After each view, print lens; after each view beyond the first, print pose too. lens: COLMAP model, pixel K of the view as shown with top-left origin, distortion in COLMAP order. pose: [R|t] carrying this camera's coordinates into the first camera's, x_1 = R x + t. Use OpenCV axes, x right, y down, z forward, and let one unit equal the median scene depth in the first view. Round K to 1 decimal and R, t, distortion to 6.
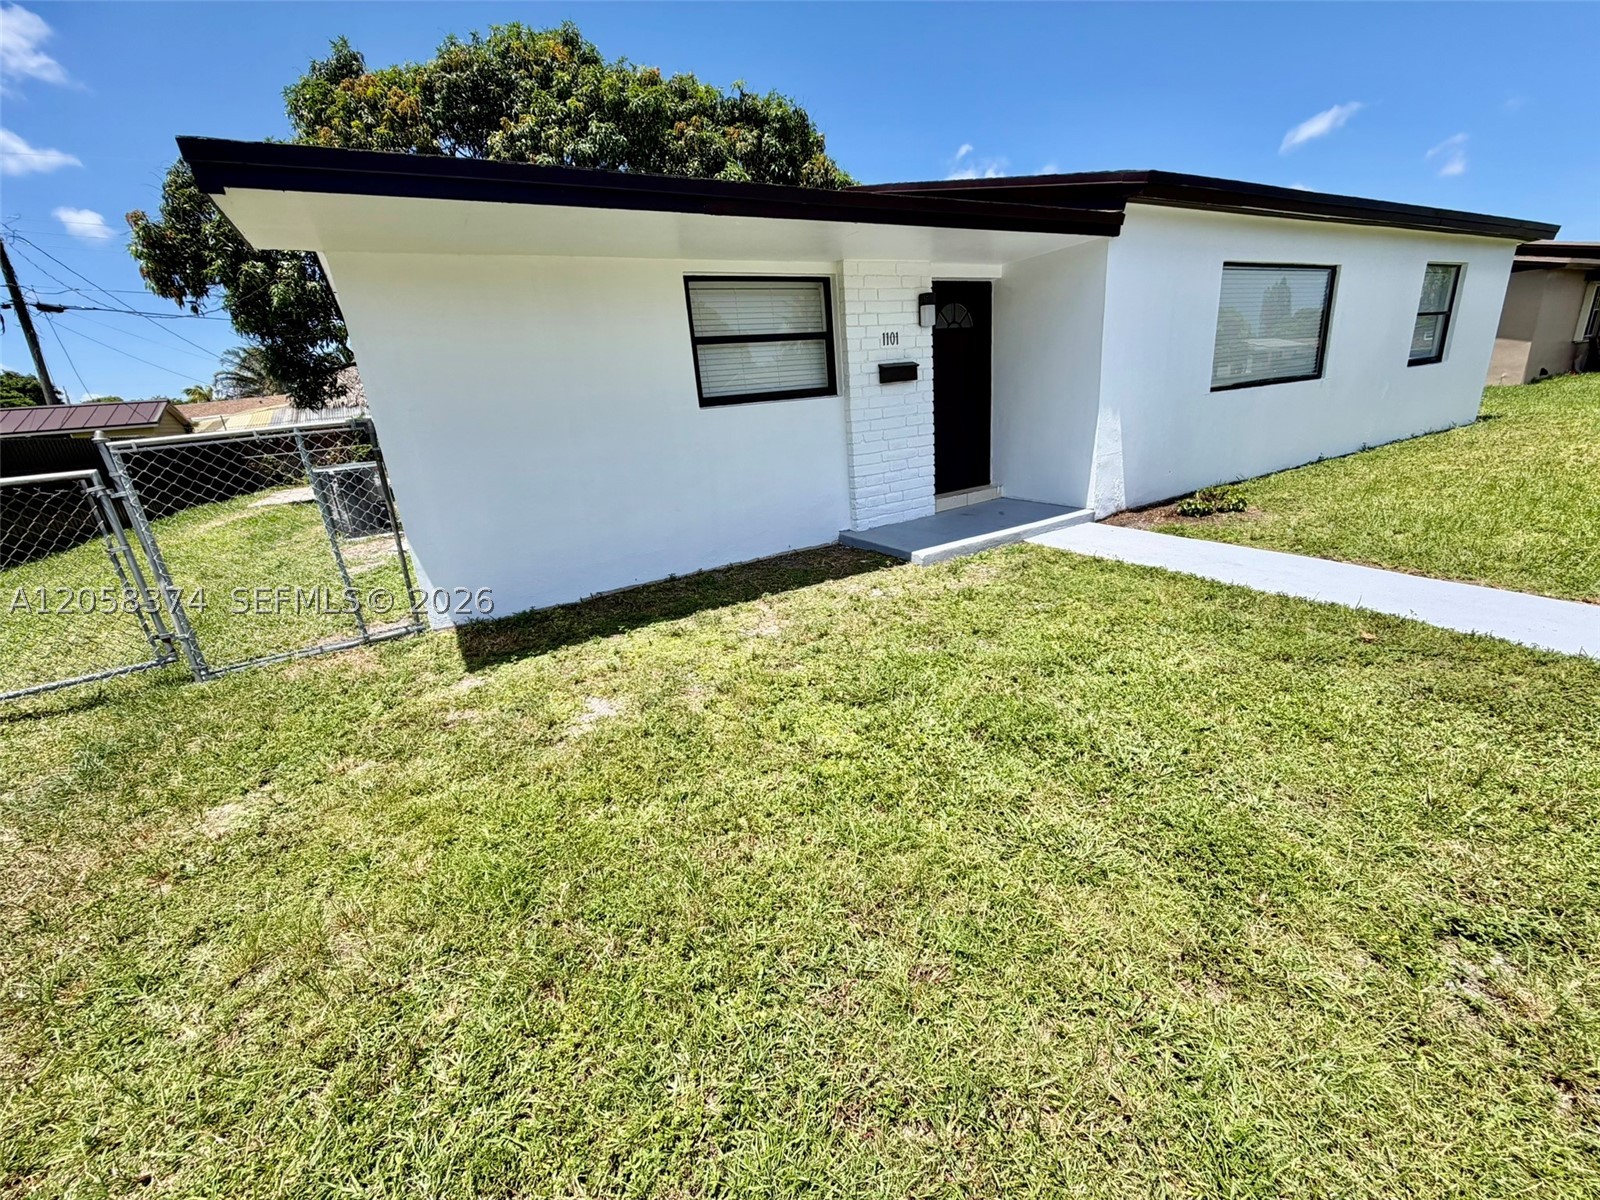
lens RADIAL K [[639.0, 0, 784.3], [0, 639.0, 602.6], [0, 0, 1]] dist [-0.000020, -0.000335]
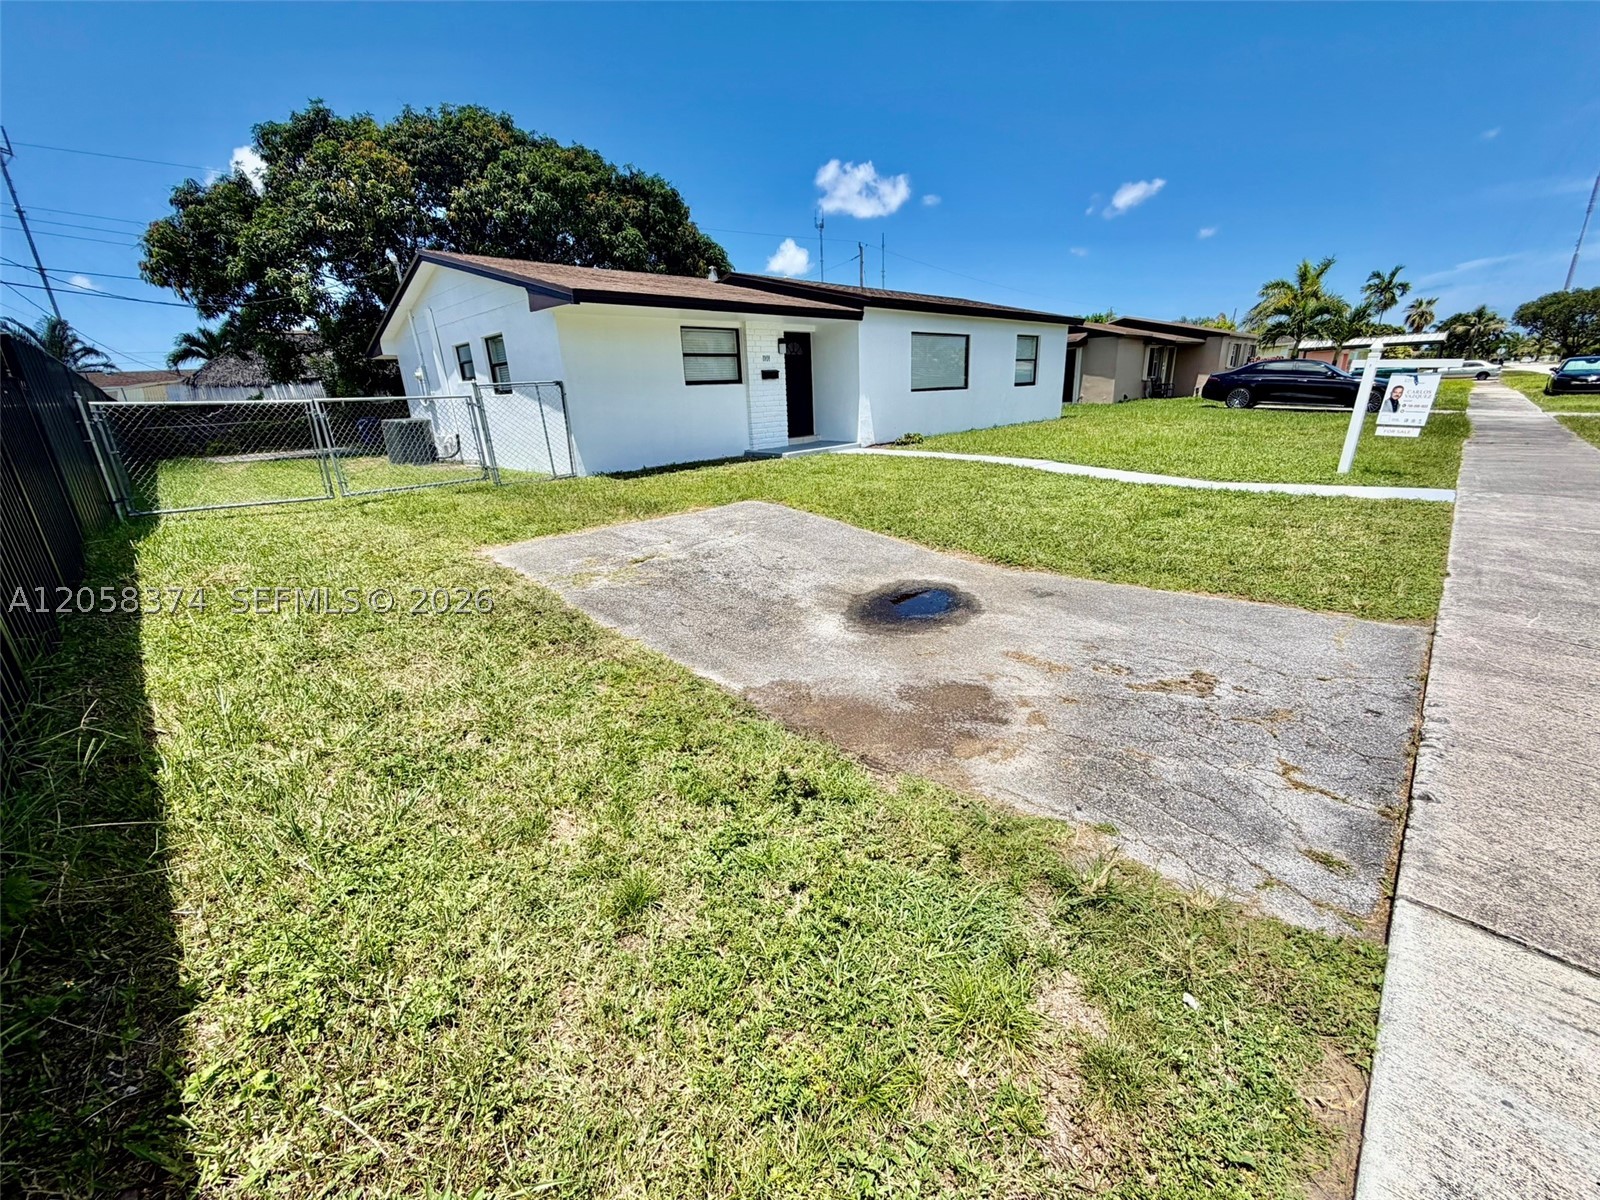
lens RADIAL K [[639.0, 0, 786.7], [0, 639.0, 600.1], [0, 0, 1]] dist [-0.000020, -0.000335]
pose [[0.965976, -0.039397, 0.255612, -0.308334], [0.044063, 0.998950, -0.012551, 0.376973], [-0.254849, 0.023387, 0.966698, -0.945588]]
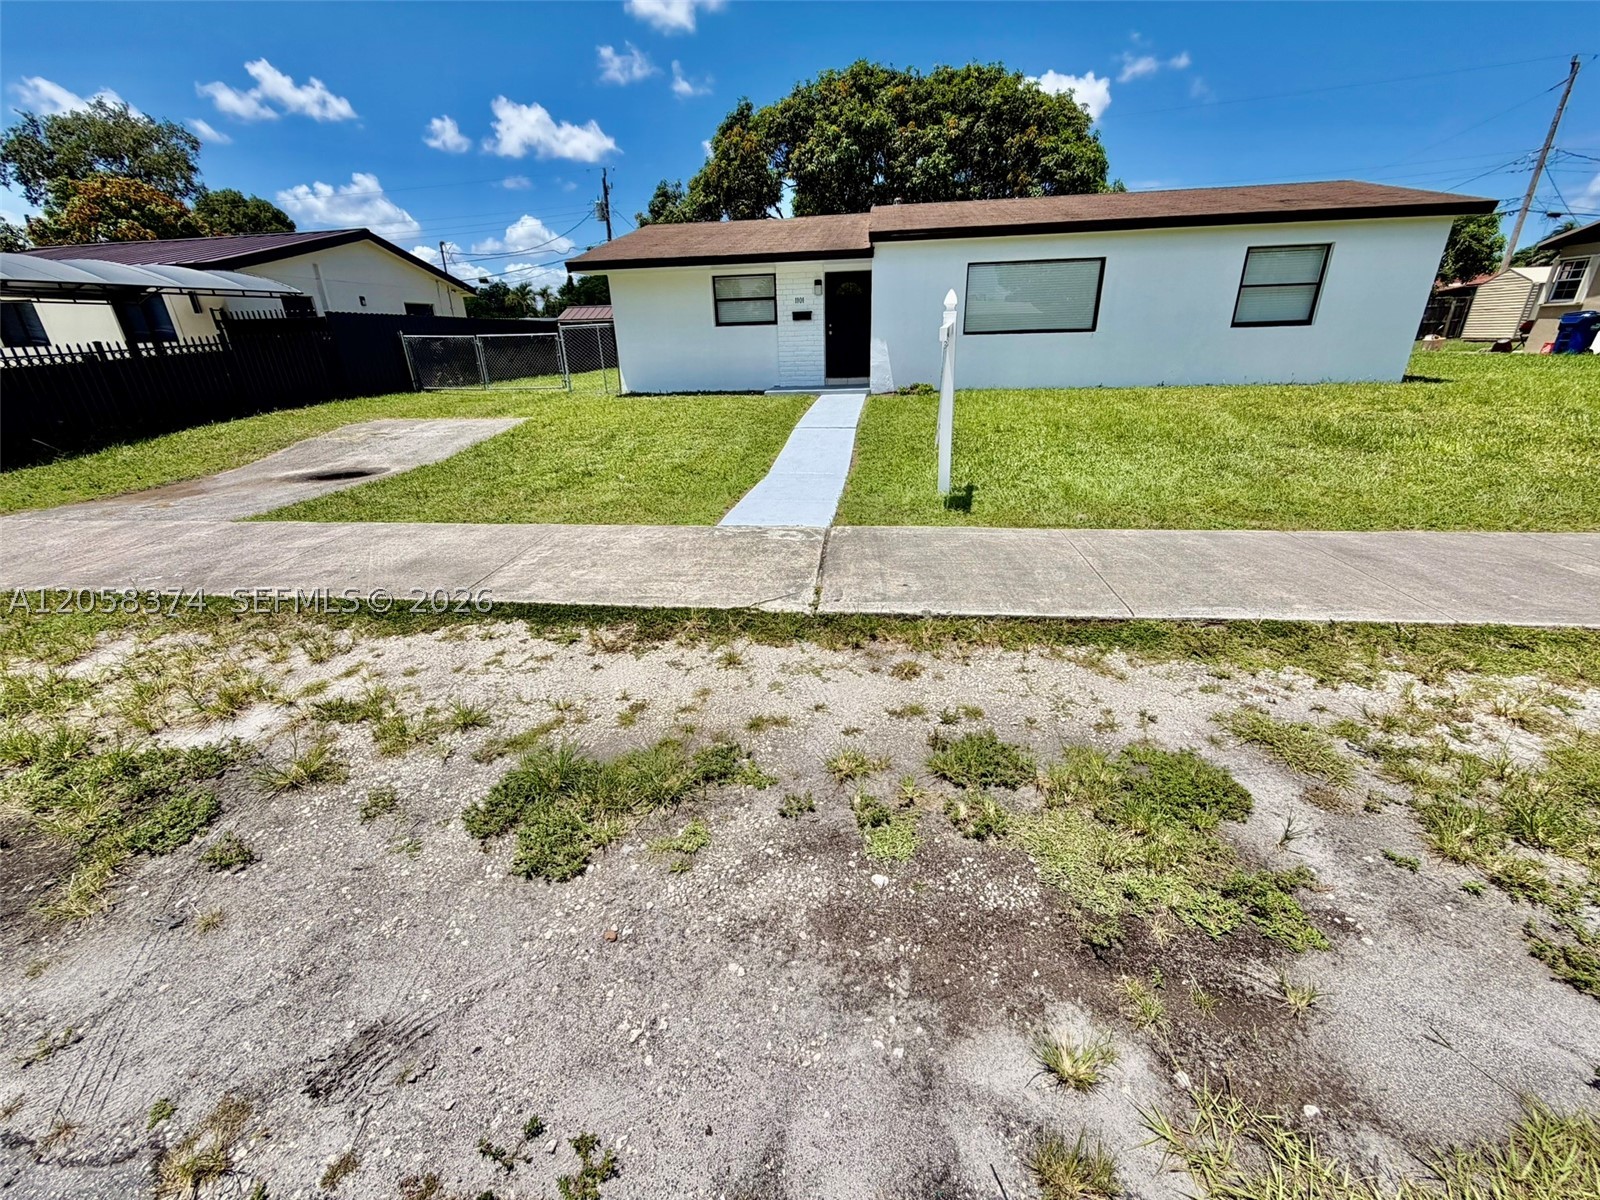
lens RADIAL K [[639.0, 0, 788.0], [0, 639.0, 600.0], [0, 0, 1]] dist [-0.000020, -0.000335]
pose [[0.796252, 0.287427, -0.532324, 1.491637], [-0.223711, 0.957447, 0.182344, 0.186209], [0.562082, -0.026105, 0.826669, -0.849789]]
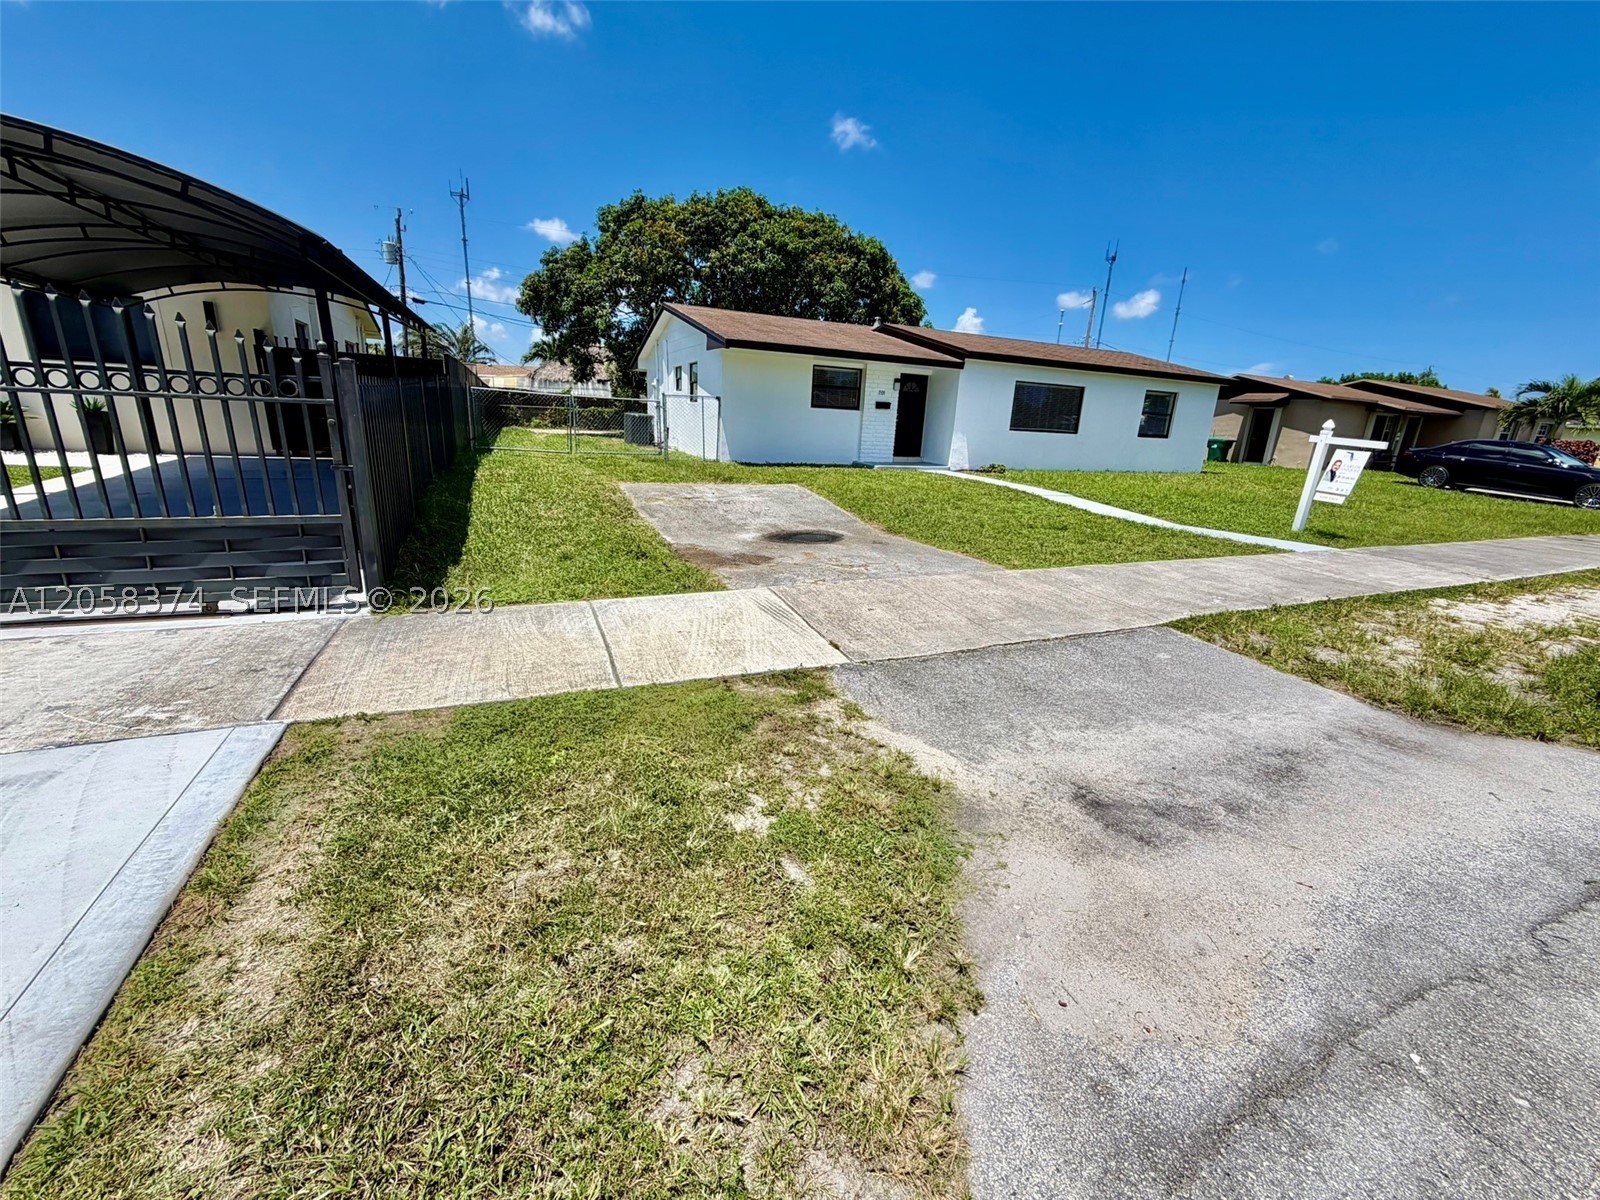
lens RADIAL K [[639.0, 0, 785.7], [0, 639.0, 598.5], [0, 0, 1]] dist [-0.000020, -0.000335]
pose [[0.984567, 0.158596, -0.073992, 0.093040], [-0.161149, 0.986478, -0.029875, 0.546673], [0.068253, 0.041338, 0.996811, -1.555599]]
